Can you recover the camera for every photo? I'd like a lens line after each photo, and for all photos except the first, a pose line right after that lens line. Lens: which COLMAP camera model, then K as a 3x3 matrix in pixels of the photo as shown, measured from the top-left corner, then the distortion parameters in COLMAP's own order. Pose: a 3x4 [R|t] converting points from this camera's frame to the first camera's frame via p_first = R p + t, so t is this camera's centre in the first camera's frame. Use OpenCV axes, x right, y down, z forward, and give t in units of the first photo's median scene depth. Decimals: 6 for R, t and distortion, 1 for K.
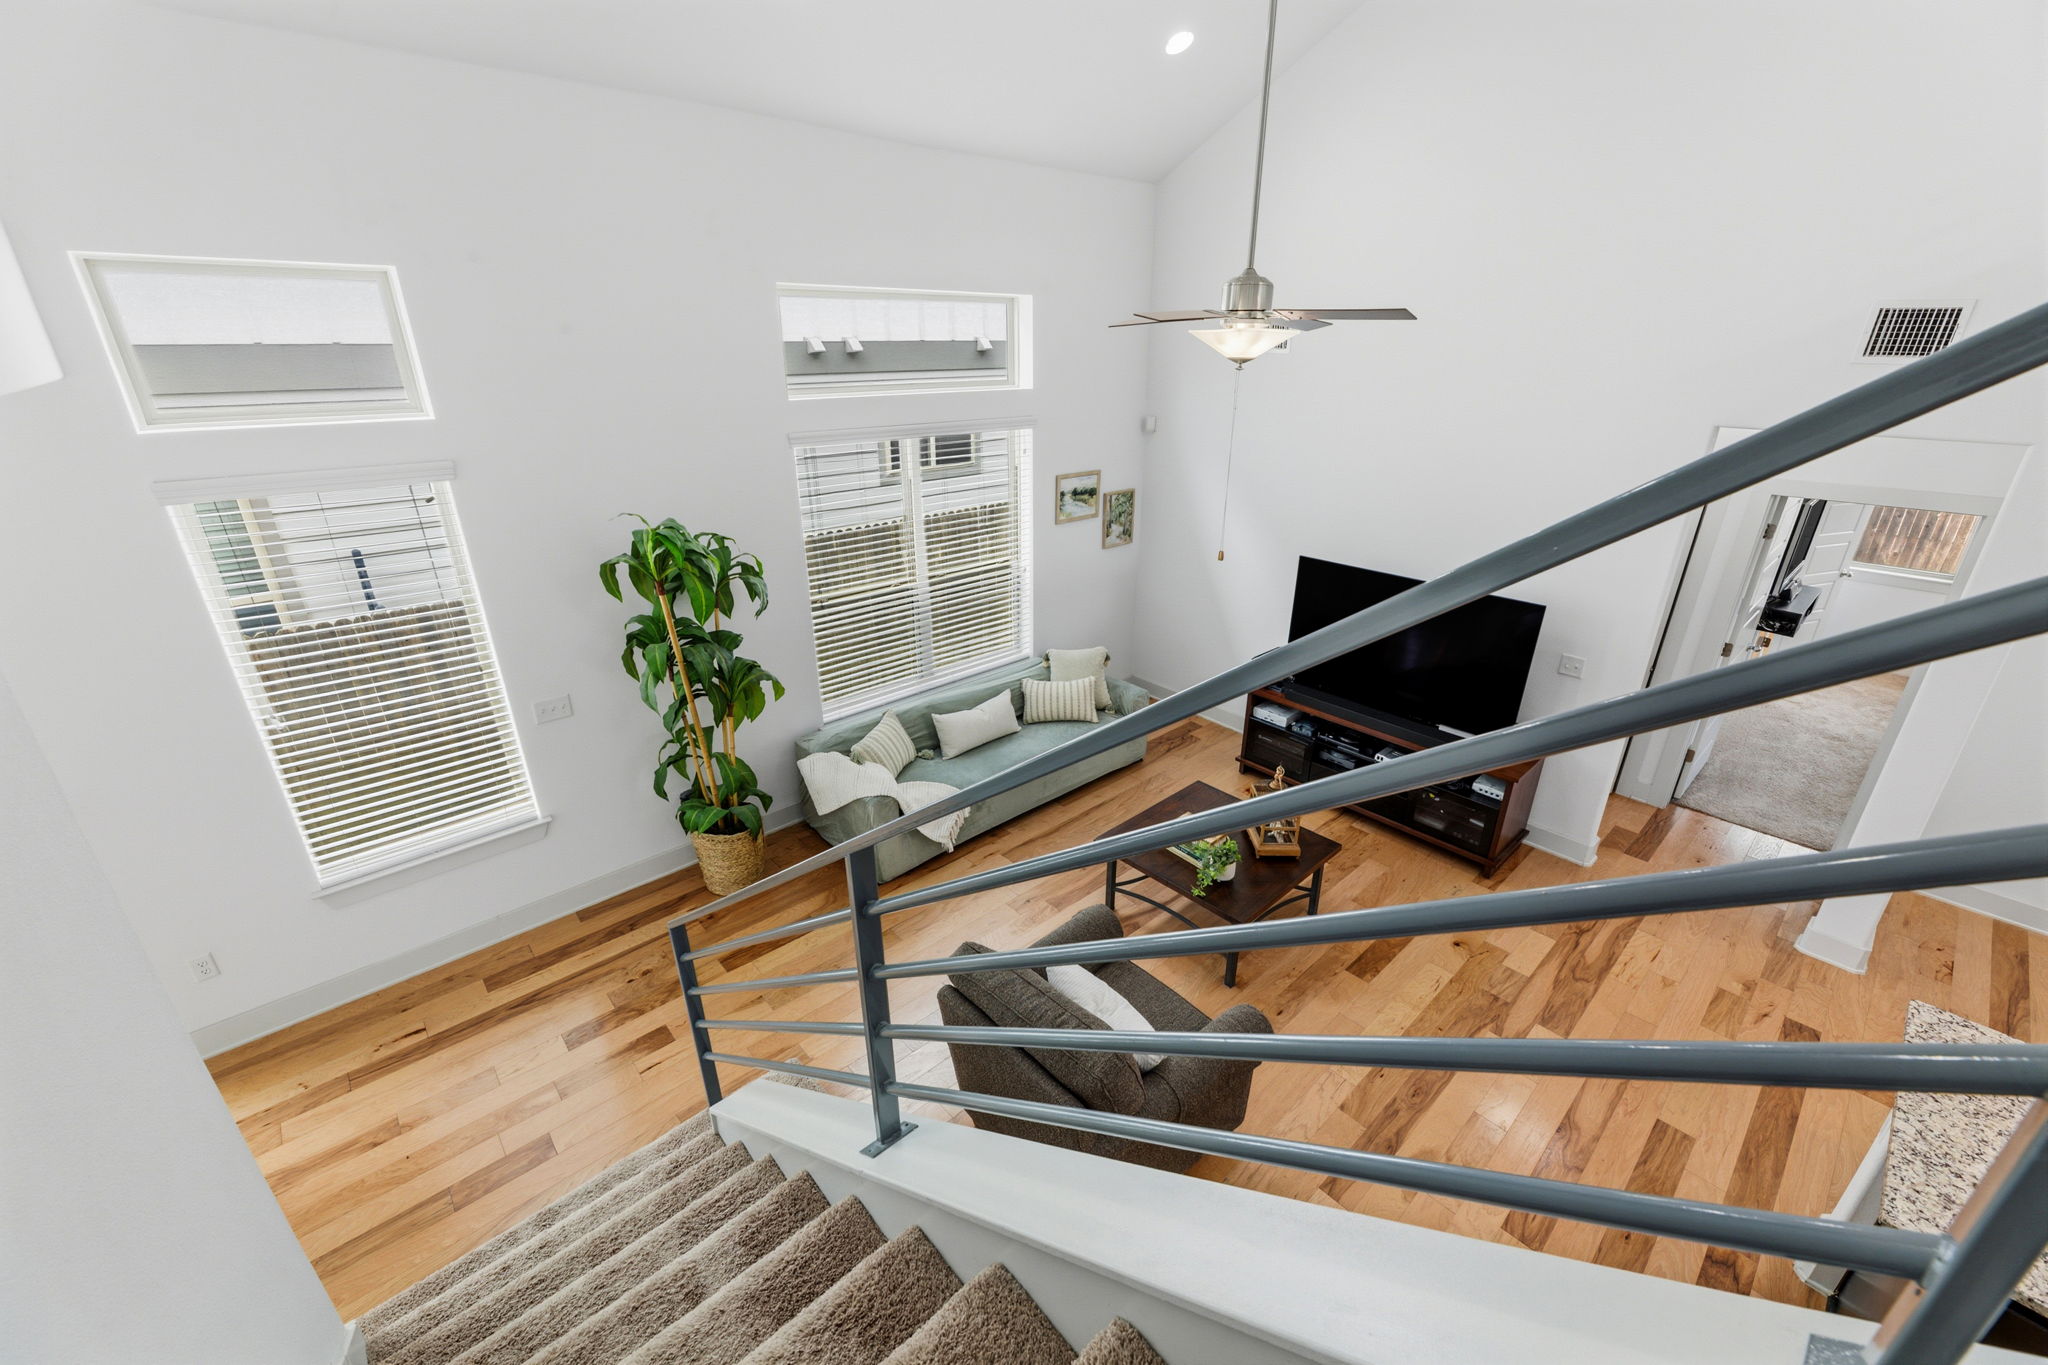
lens RADIAL K [[816.0, 0, 1025.5], [0, 816.0, 677.6], [0, 0, 1]] dist [-0.000821, -0.000196]
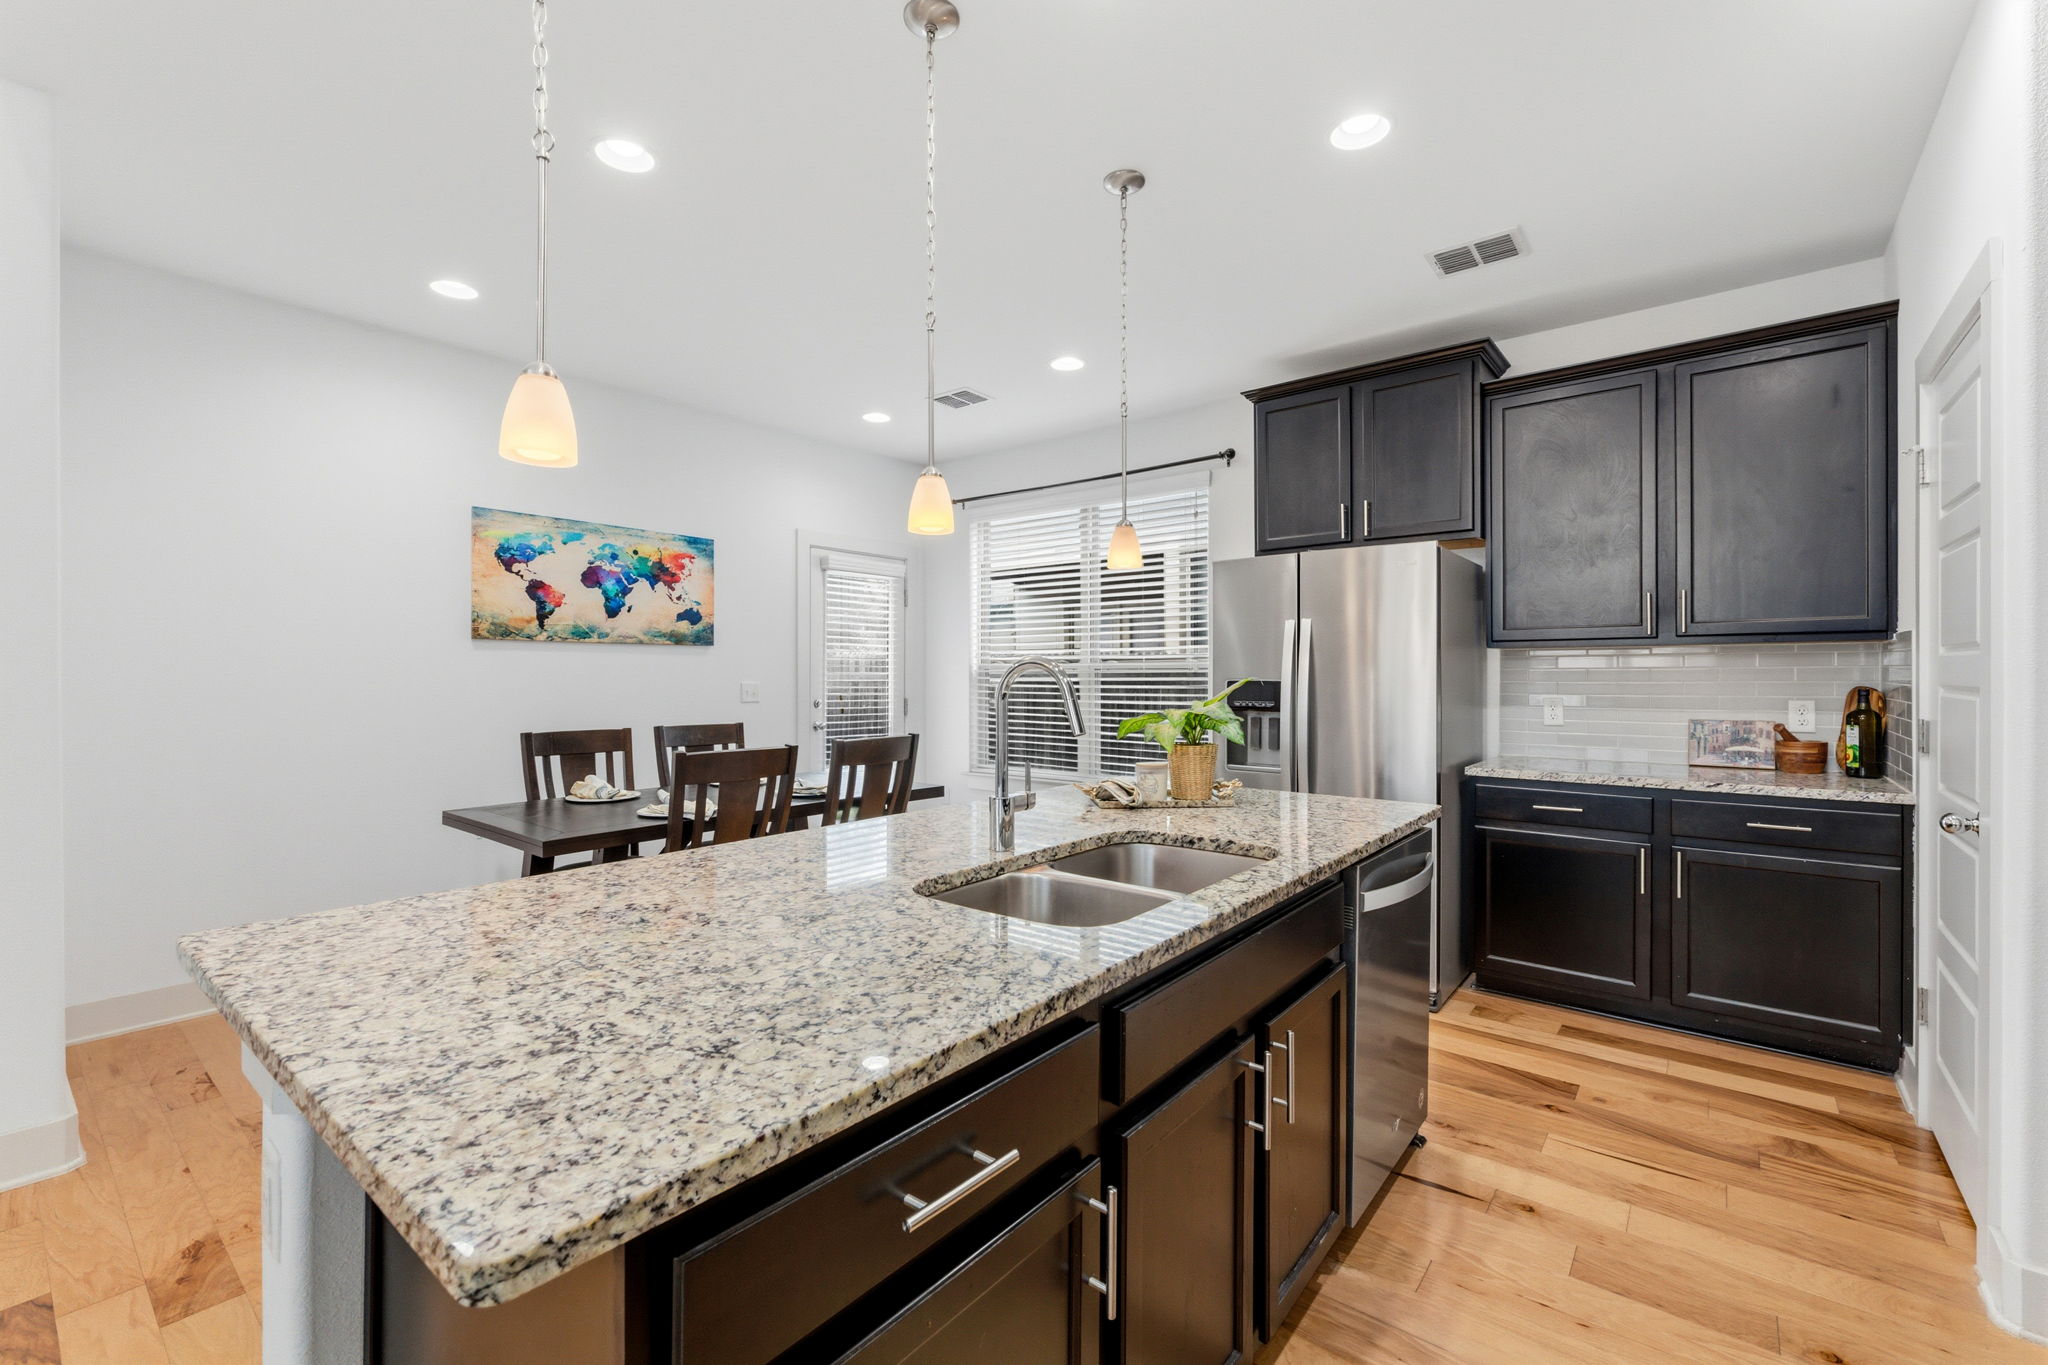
lens RADIAL K [[859.0, 0, 1025.2], [0, 859.0, 679.1], [0, 0, 1]] dist [-0.000636, 0.000034]
pose [[-0.160379, -0.003242, 0.987050, 0.316013], [0.378737, 0.923249, 0.064571, 0.223859], [-0.911502, 0.384189, -0.146842, 0.335430]]
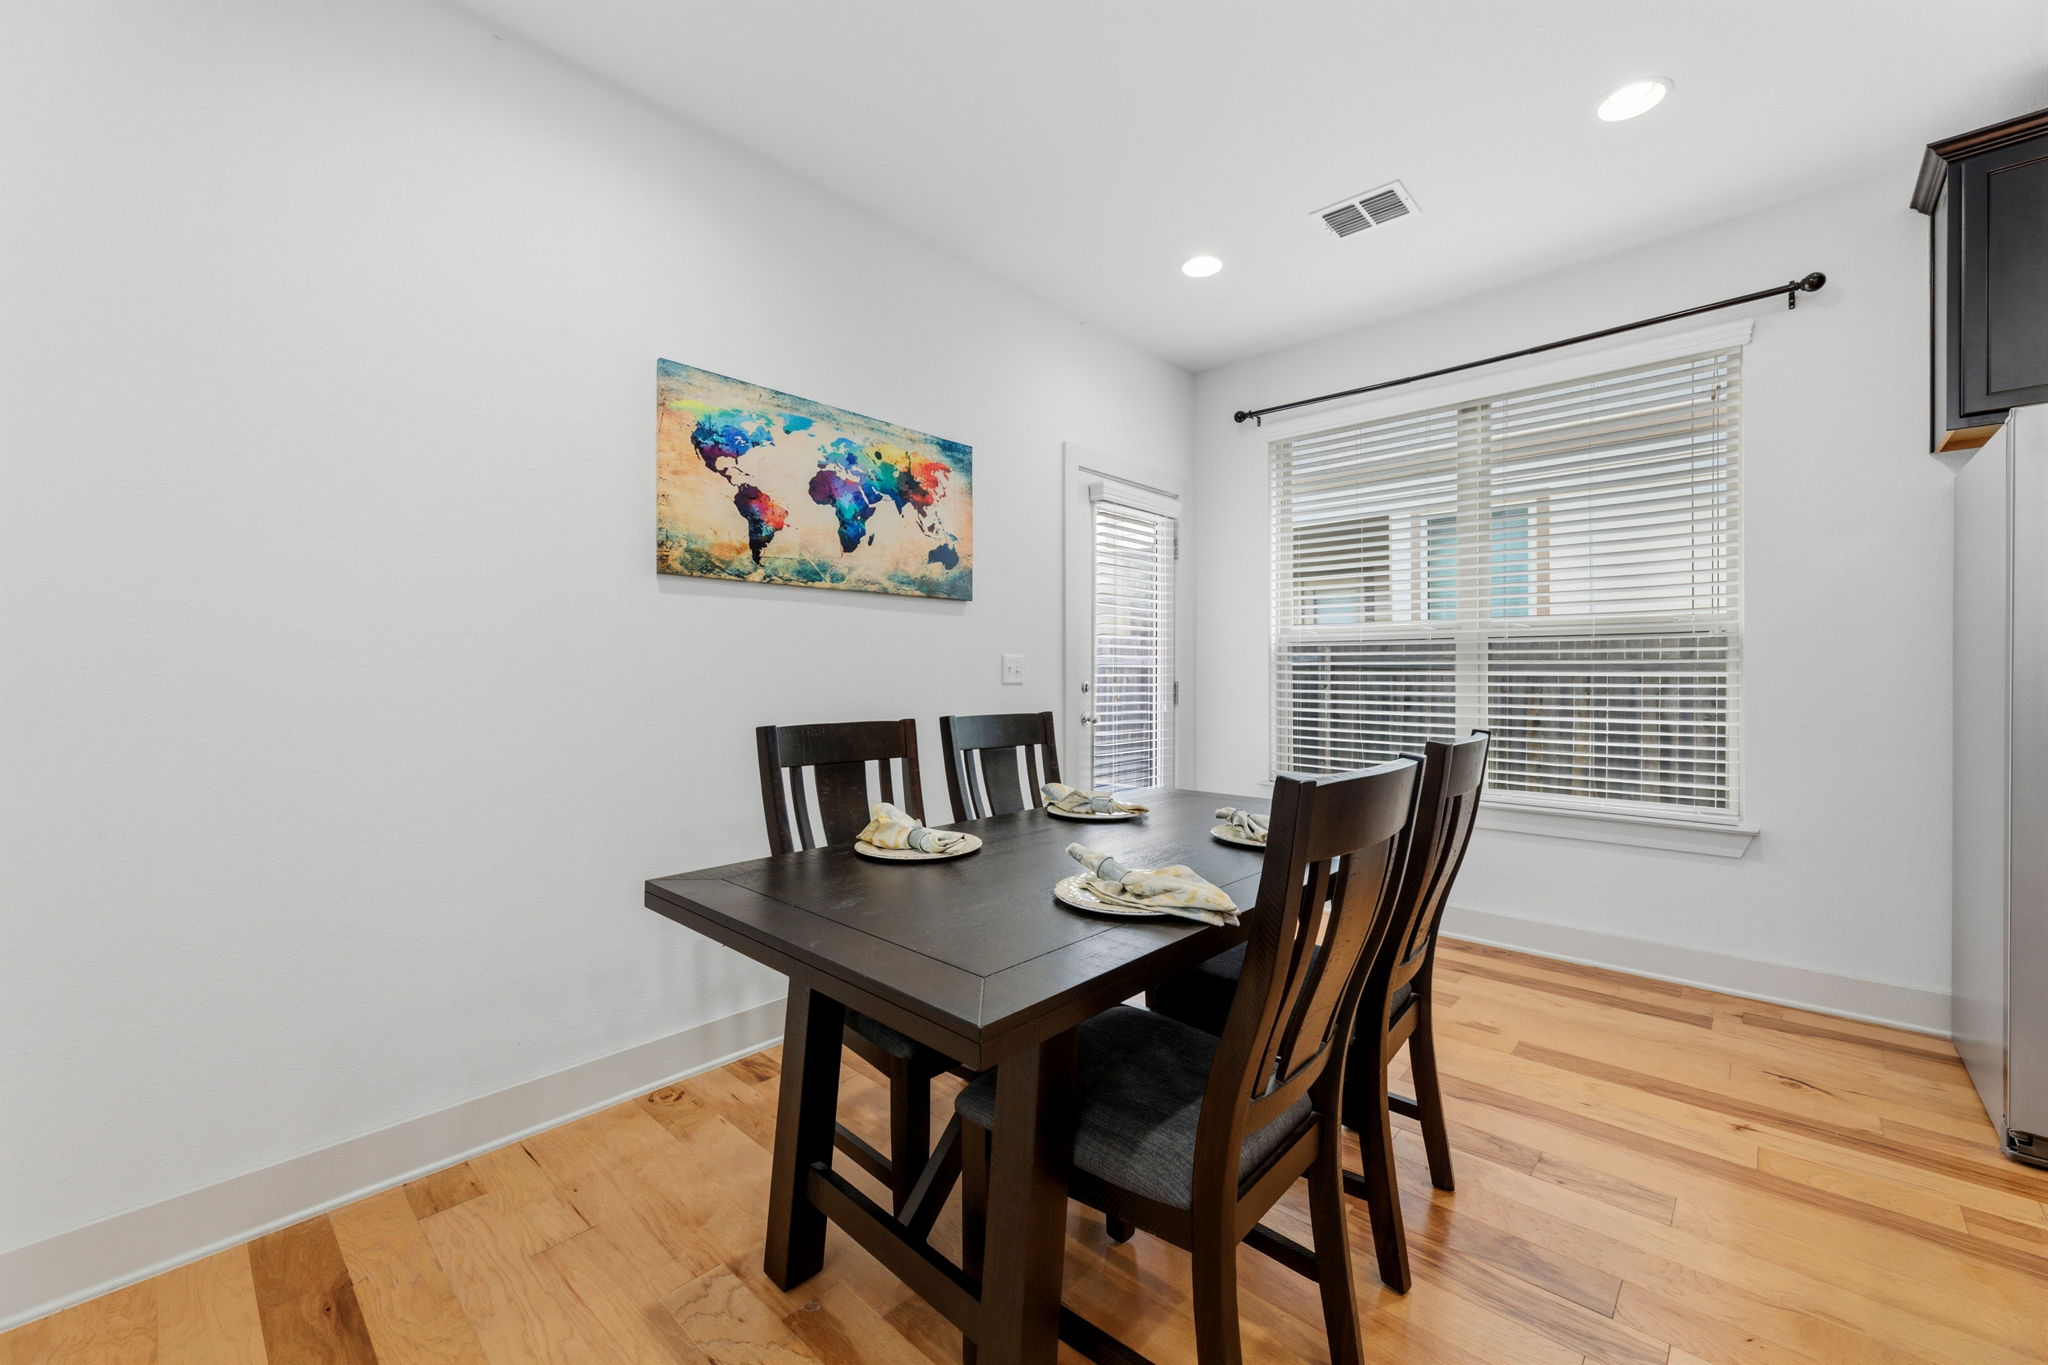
lens RADIAL K [[816.0, 0, 1025.5], [0, 816.0, 677.6], [0, 0, 1]] dist [-0.000821, -0.000196]
pose [[-0.094727, -0.005678, 0.995487, 0.710428], [0.382057, 0.923201, 0.041621, 0.160474], [-0.919271, 0.384276, -0.085283, 0.546871]]
